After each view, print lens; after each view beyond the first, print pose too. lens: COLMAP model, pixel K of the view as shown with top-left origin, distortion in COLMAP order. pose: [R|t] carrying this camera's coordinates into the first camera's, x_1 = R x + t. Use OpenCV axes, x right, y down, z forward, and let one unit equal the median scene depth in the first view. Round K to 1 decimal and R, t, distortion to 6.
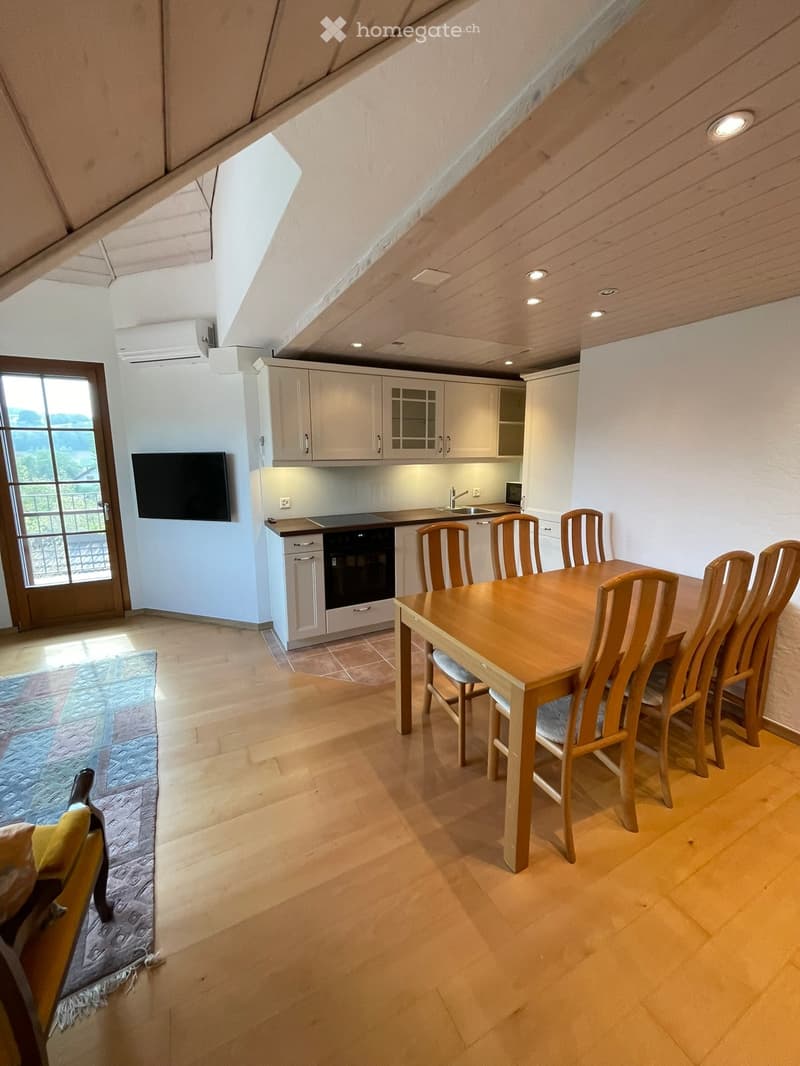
lens RADIAL K [[430.4, 0, 400.0], [0, 430.4, 533.0], [0, 0, 1]] dist [0.001342, -0.000791]
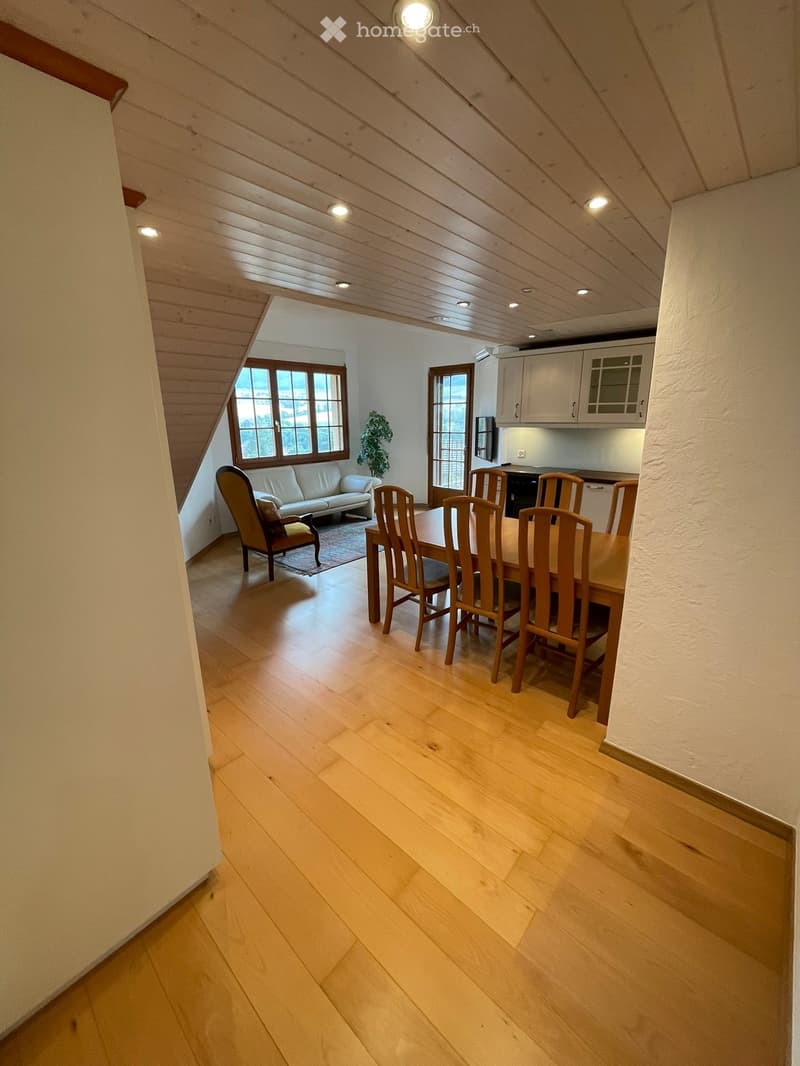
lens RADIAL K [[430.4, 0, 400.0], [0, 430.4, 533.0], [0, 0, 1]] dist [0.001342, -0.000791]
pose [[0.348665, 0.249078, -0.903545, 0.933122], [-0.164052, 0.965377, 0.202817, -0.039722], [0.922778, 0.077513, 0.377455, 0.131528]]
